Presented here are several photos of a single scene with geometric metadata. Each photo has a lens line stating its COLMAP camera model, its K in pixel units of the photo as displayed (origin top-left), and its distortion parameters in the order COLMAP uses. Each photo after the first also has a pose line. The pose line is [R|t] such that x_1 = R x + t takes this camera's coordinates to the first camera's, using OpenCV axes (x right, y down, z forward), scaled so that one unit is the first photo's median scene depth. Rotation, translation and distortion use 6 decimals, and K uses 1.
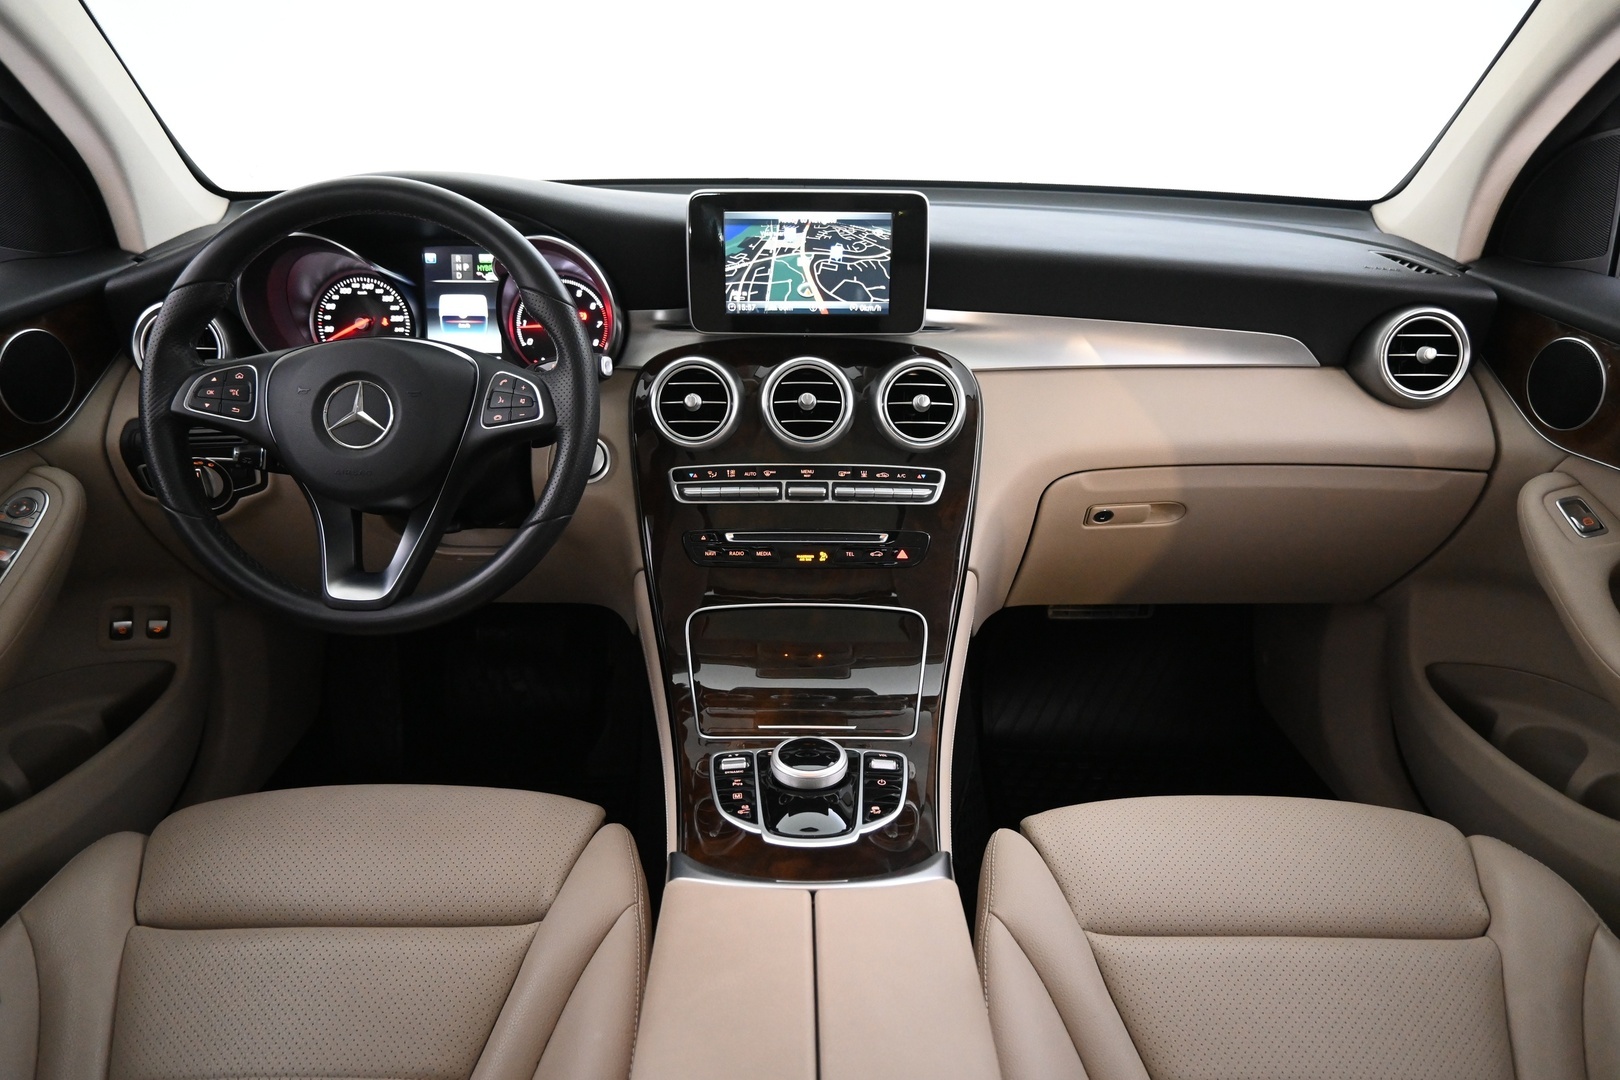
lens RADIAL K [[1112.5, 0, 802.6], [0, 1112.5, 549.4], [0, 0, 1]] dist [-0.015282, -0.001557]
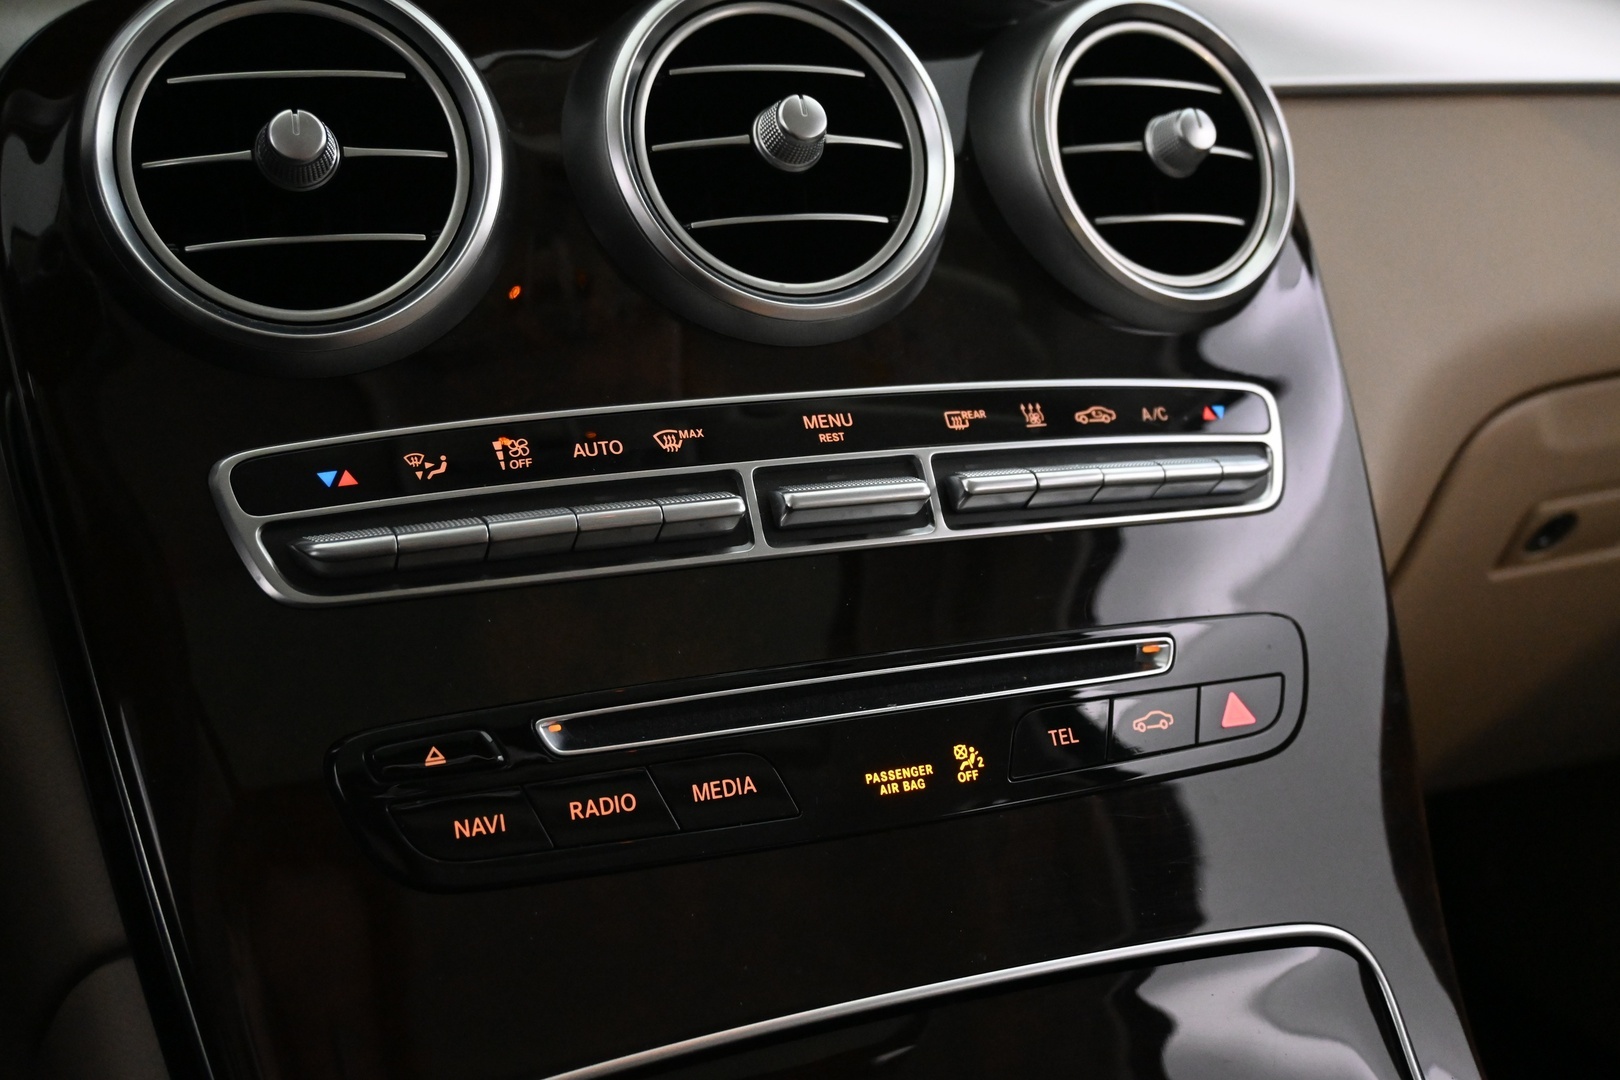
lens RADIAL K [[1741.9, 0, 821.8], [0, 1741.9, 548.7], [0, 0, 1]] dist [-0.012924, 0.000000]
pose [[0.929182, -0.099454, 0.355991, -0.132680], [0.141417, 0.985497, -0.093796, -0.007748], [-0.341500, 0.137497, 0.929770, 0.653474]]
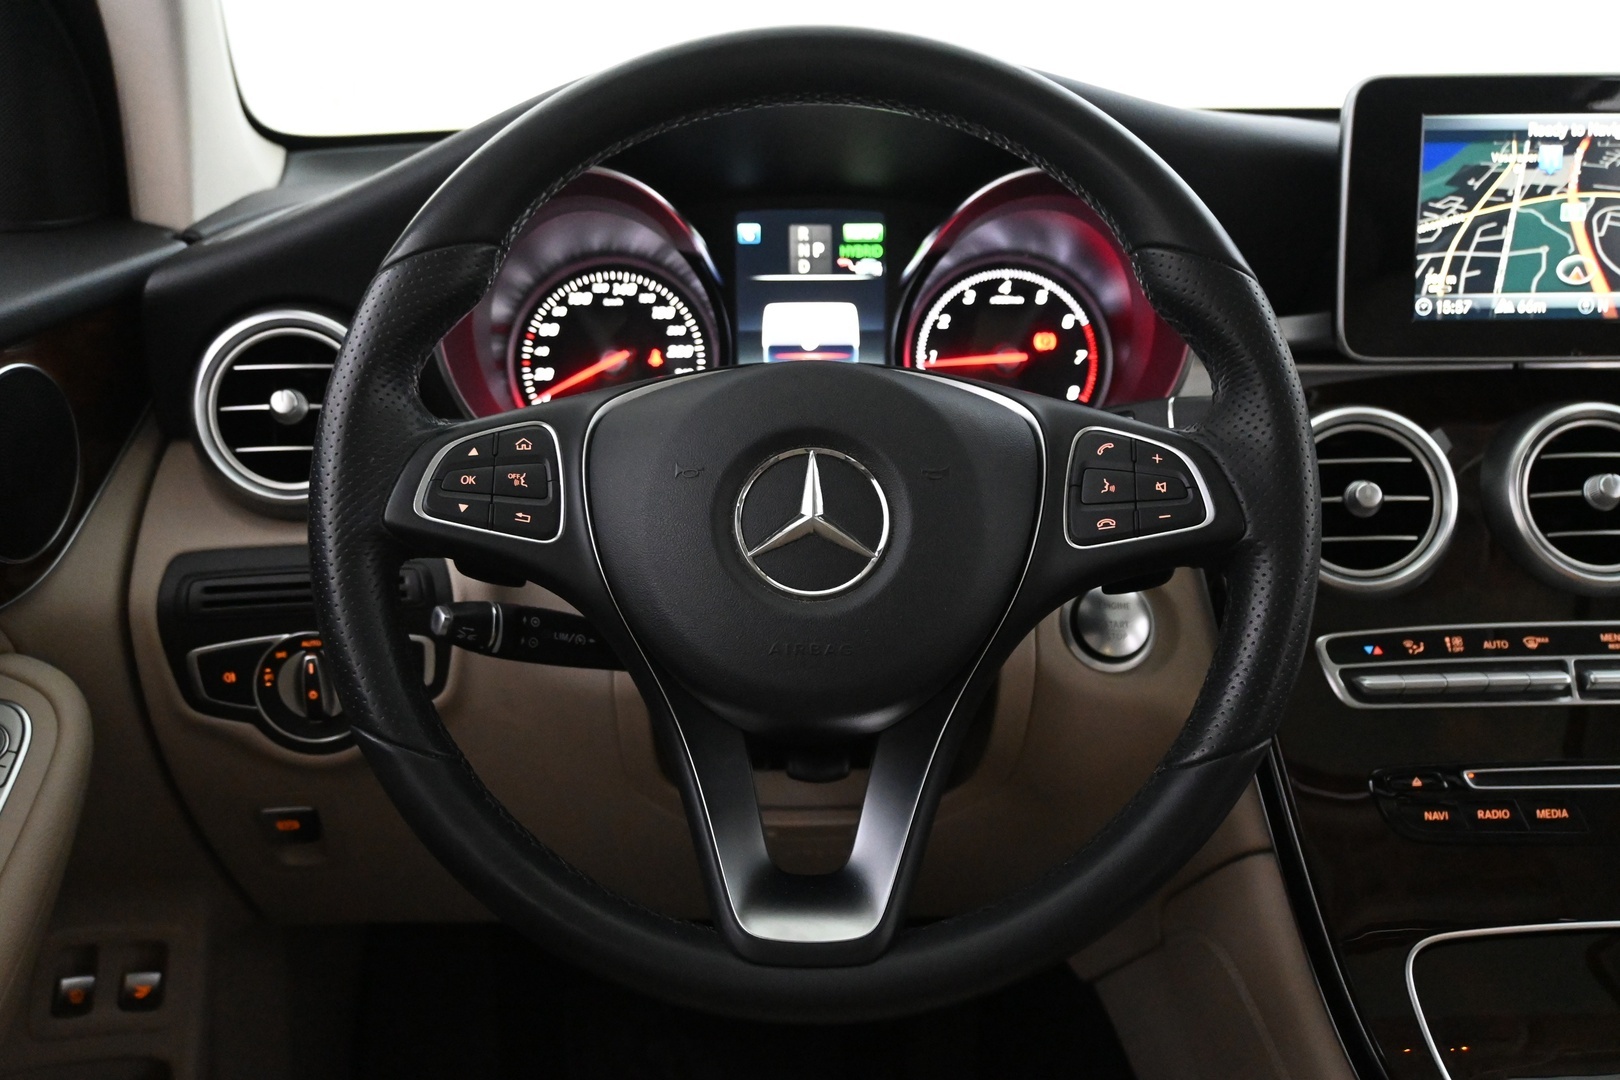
lens RADIAL K [[1741.9, 0, 811.9], [0, 1741.9, 542.7], [0, 0, 1]] dist [-0.012924, 0.000000]
pose [[0.999824, -0.018710, 0.001202, -0.338439], [0.018692, 0.989819, -0.141100, -0.011411], [0.001450, 0.141098, 0.989995, 0.255616]]
